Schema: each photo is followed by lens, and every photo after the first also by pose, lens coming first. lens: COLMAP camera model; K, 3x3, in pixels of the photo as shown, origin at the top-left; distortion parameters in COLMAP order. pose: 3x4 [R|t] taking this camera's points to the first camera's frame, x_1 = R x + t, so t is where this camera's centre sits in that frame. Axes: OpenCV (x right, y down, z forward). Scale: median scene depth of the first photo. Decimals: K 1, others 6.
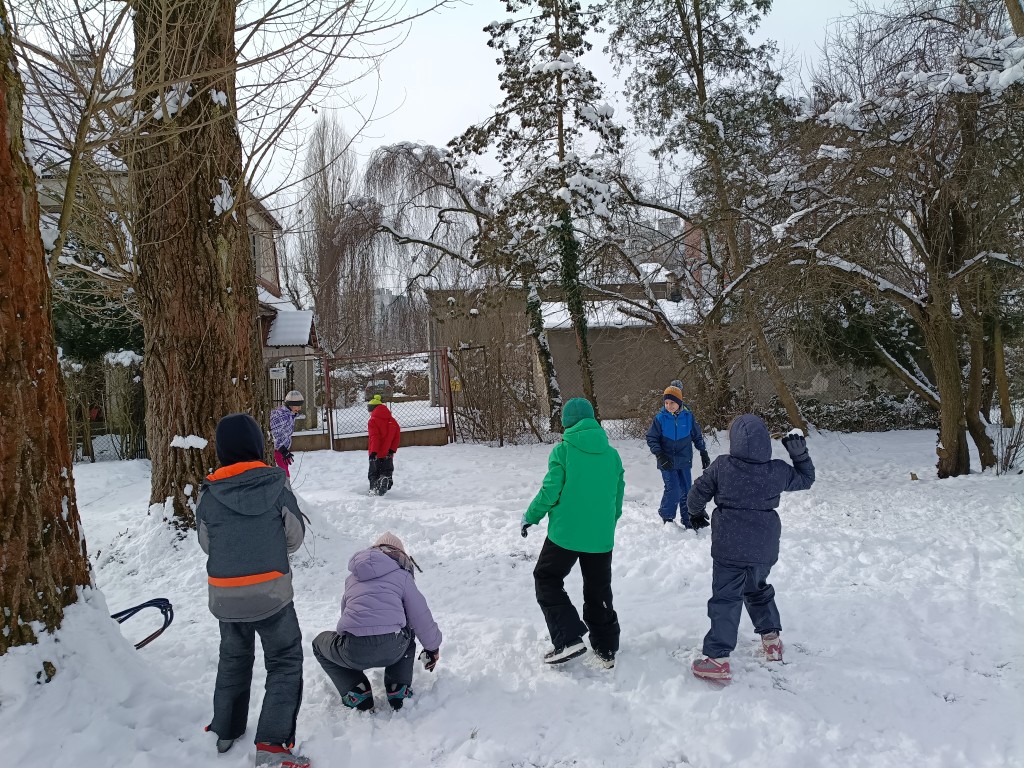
lens RADIAL K [[775.6, 0, 509.1], [0, 775.6, 391.1], [0, 0, 1]] dist [-0.000942, 0.003416]
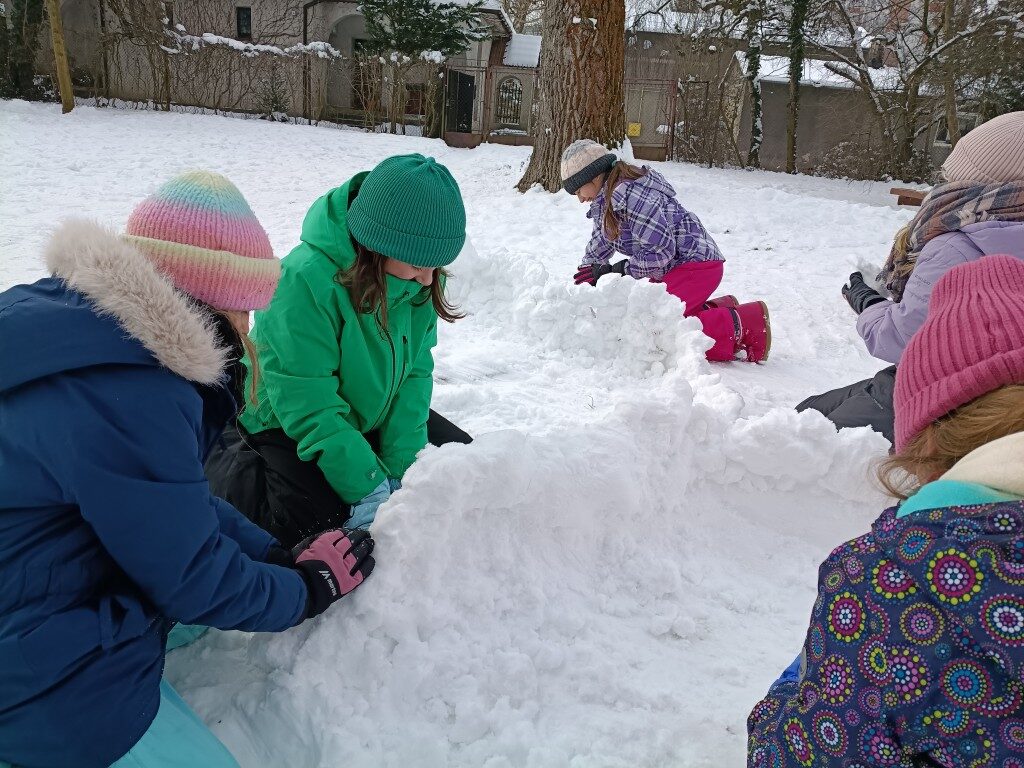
lens RADIAL K [[775.6, 0, 514.1], [0, 775.6, 395.0], [0, 0, 1]] dist [-0.000942, 0.003416]
pose [[0.977316, 0.170571, -0.125532, -0.095485], [-0.124811, 0.942745, 0.309279, 0.066377], [0.171099, -0.286595, 0.942650, -0.329905]]
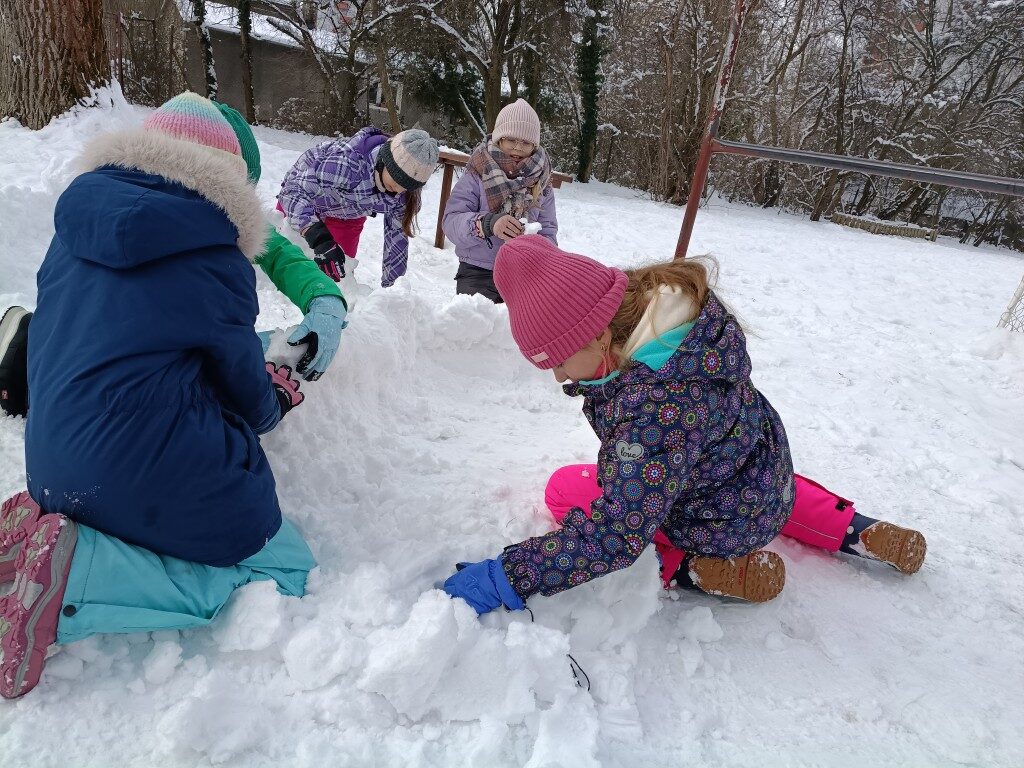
lens RADIAL K [[775.6, 0, 505.8], [0, 775.6, 383.6], [0, 0, 1]] dist [-0.000942, 0.003416]
pose [[0.863551, 0.042475, 0.502469, -0.139585], [-0.190146, 0.950318, 0.246455, 0.071724], [-0.467037, -0.308369, 0.828725, -0.363736]]
